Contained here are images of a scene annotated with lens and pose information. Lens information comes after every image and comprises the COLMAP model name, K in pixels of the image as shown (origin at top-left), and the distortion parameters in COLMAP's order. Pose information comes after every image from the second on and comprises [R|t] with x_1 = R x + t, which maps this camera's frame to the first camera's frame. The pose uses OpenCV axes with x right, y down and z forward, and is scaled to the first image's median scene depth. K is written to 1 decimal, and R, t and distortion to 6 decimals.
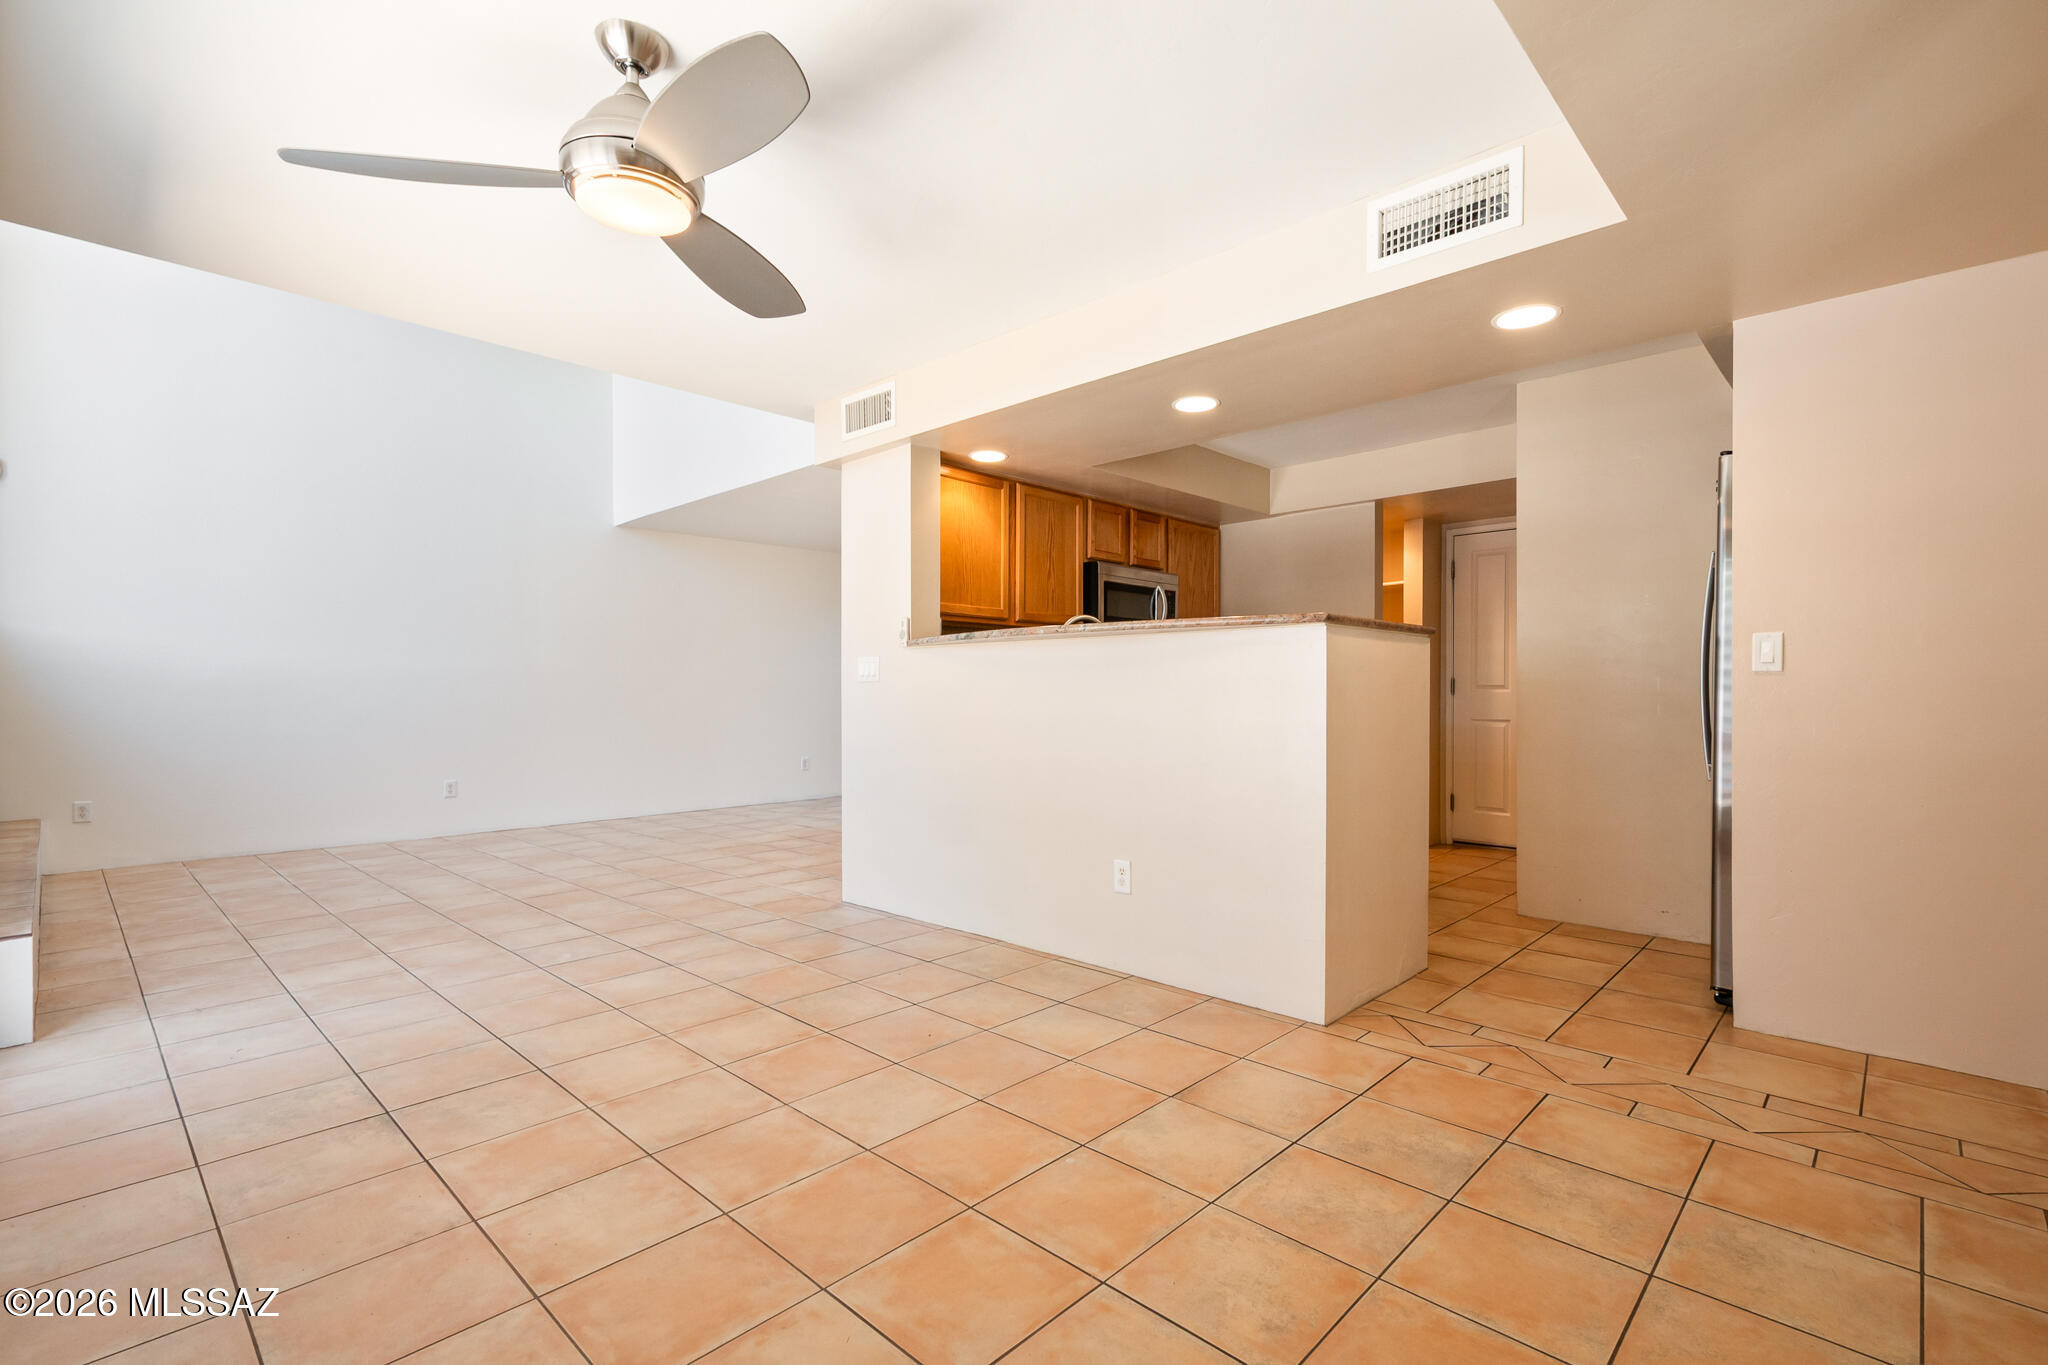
lens RADIAL K [[927.1, 0, 1070.1], [0, 927.1, 704.6], [0, 0, 1]] dist [0.018038, -0.000347]
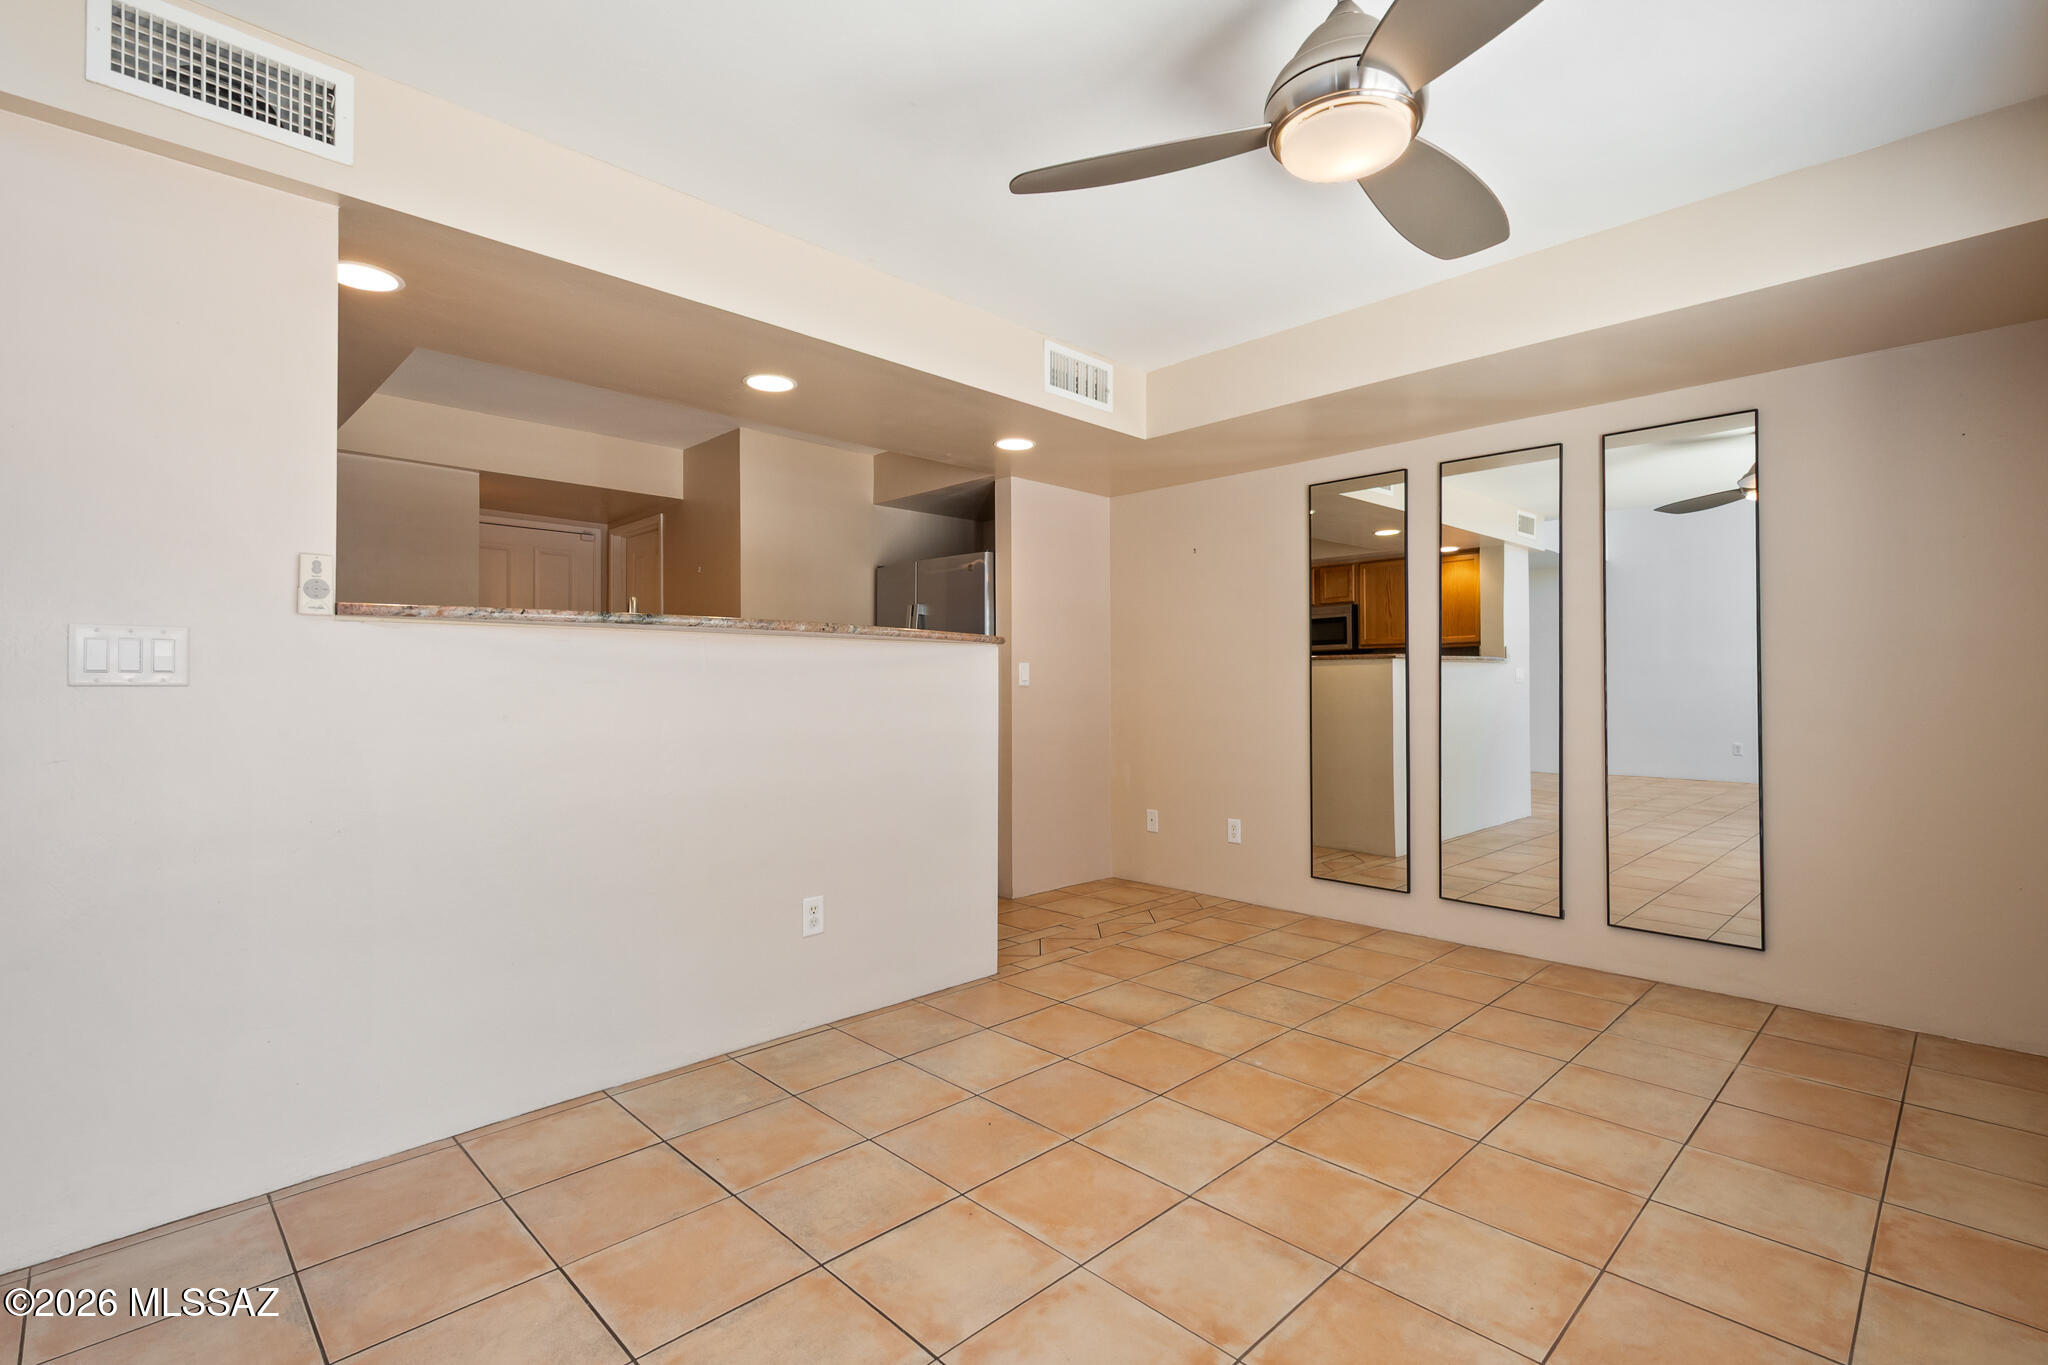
lens RADIAL K [[927.1, 0, 1025.7], [0, 927.1, 675.0], [0, 0, 1]] dist [0.018038, -0.000347]
pose [[0.053497, 0.015464, 0.998448, -1.115963], [0.013303, 0.999780, -0.016198, -0.031058], [-0.998479, 0.014149, 0.053279, 1.050394]]
